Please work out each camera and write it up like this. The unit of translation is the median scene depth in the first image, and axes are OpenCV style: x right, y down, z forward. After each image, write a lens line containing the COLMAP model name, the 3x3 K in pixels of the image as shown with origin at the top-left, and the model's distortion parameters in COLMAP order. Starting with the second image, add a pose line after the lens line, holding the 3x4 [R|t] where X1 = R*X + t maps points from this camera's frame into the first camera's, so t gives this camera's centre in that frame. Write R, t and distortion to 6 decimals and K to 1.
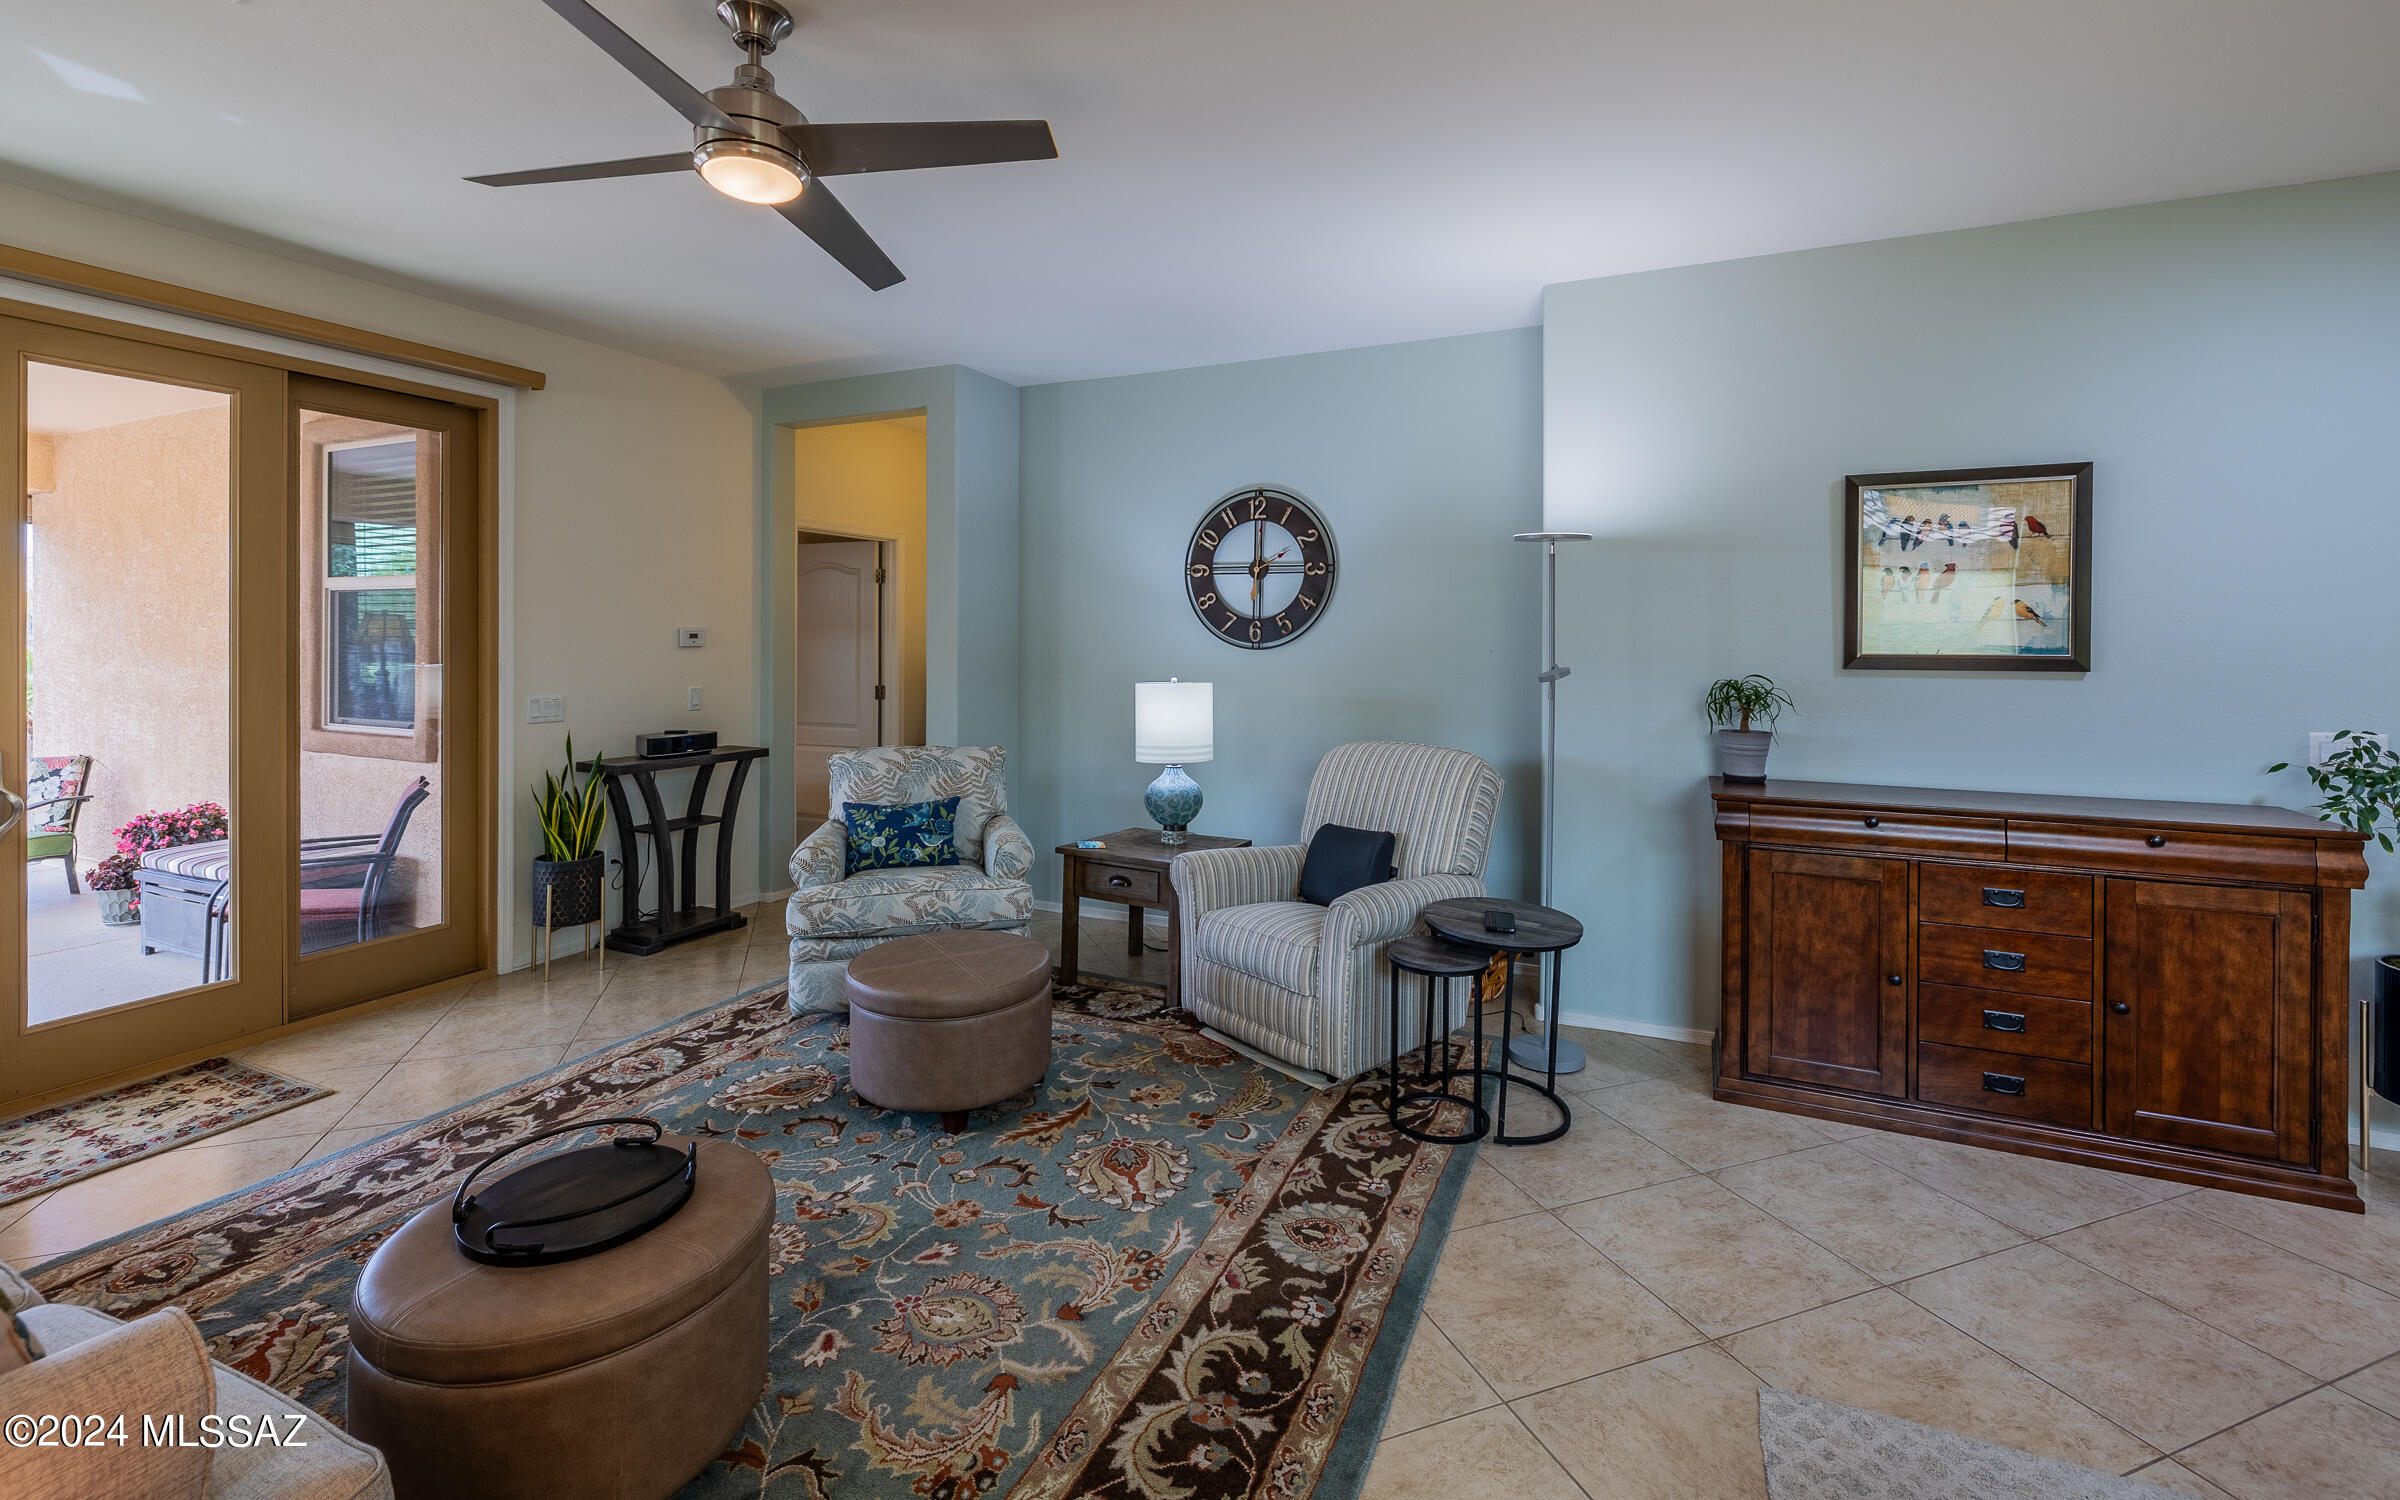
lens RADIAL K [[1020.5, 0, 1196.8], [0, 1020.5, 646.1], [0, 0, 1]] dist [-0.001169, 0.000078]
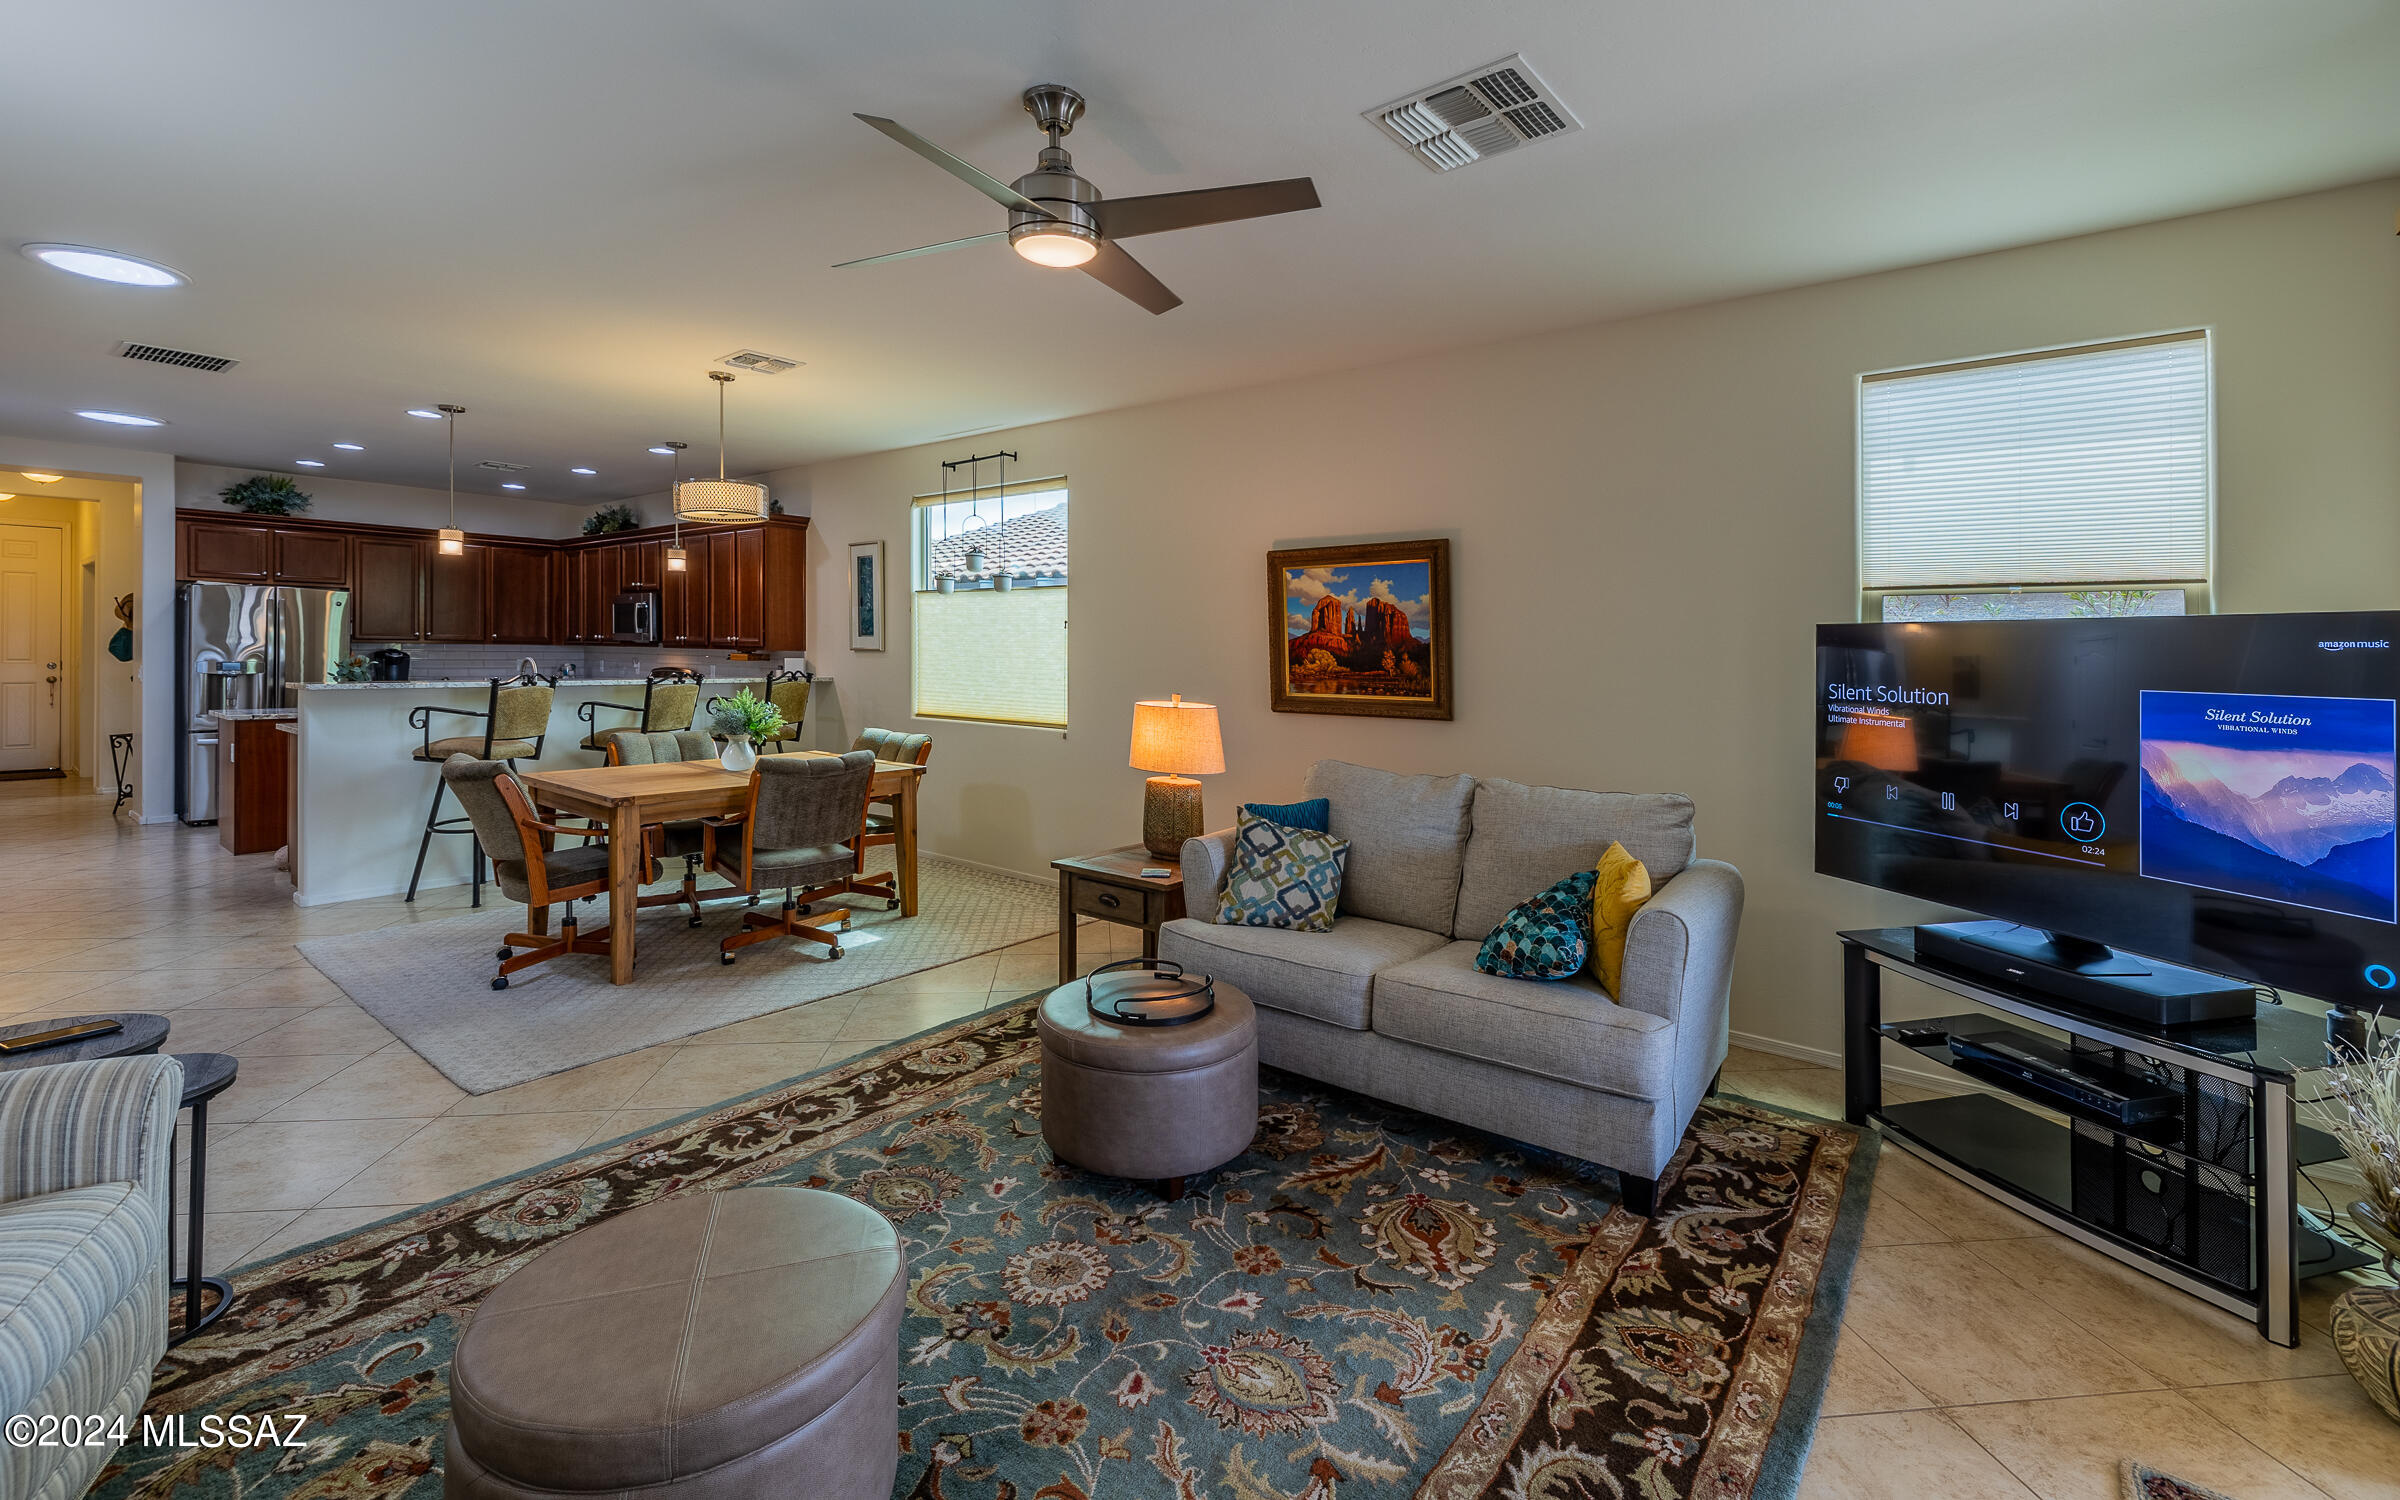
lens RADIAL K [[1020.5, 0, 1192.9], [0, 1020.5, 652.1], [0, 0, 1]] dist [-0.001169, 0.000078]
pose [[-0.968303, -0.020030, 0.248976, -0.637458], [-0.017288, 0.999763, 0.013195, -0.014494], [-0.249181, 0.008472, -0.968420, 1.532473]]
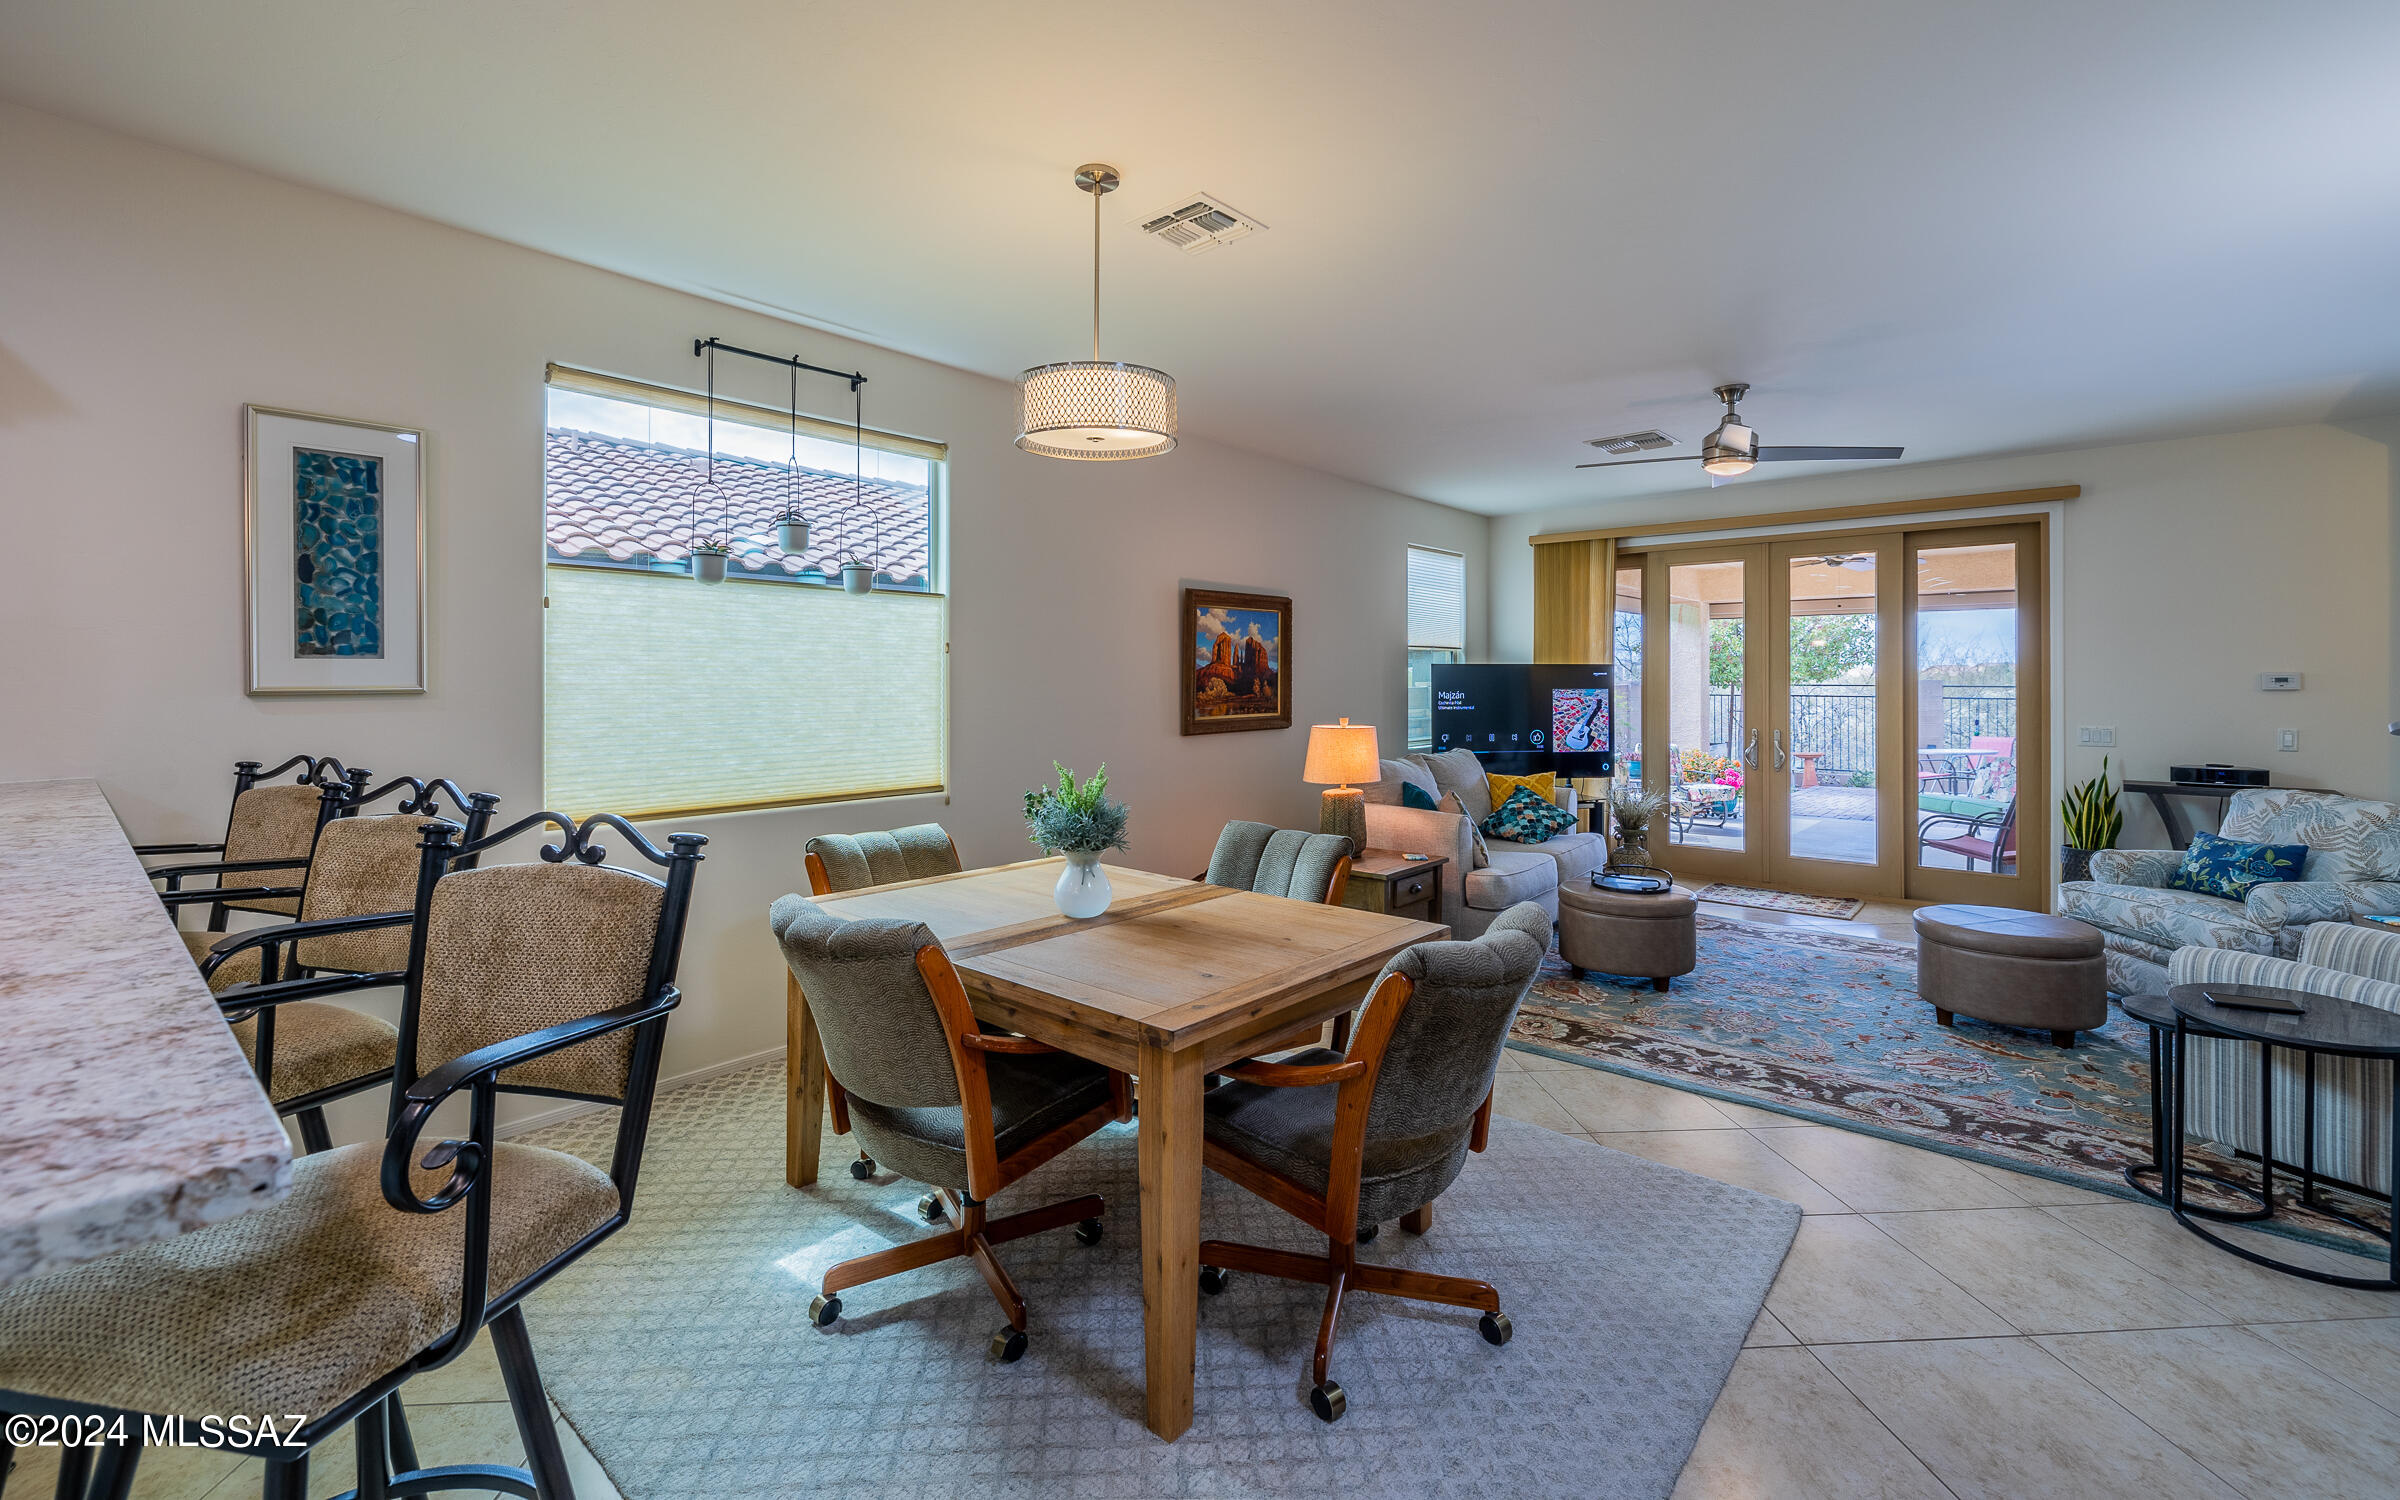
lens RADIAL K [[1020.5, 0, 1205.0], [0, 1020.5, 670.5], [0, 0, 1]] dist [-0.001169, 0.000078]
pose [[-0.279514, -0.014583, -0.960031, 1.432810], [-0.010501, 0.999871, -0.012130, 0.008350], [0.960084, 0.006691, -0.279631, 0.401655]]
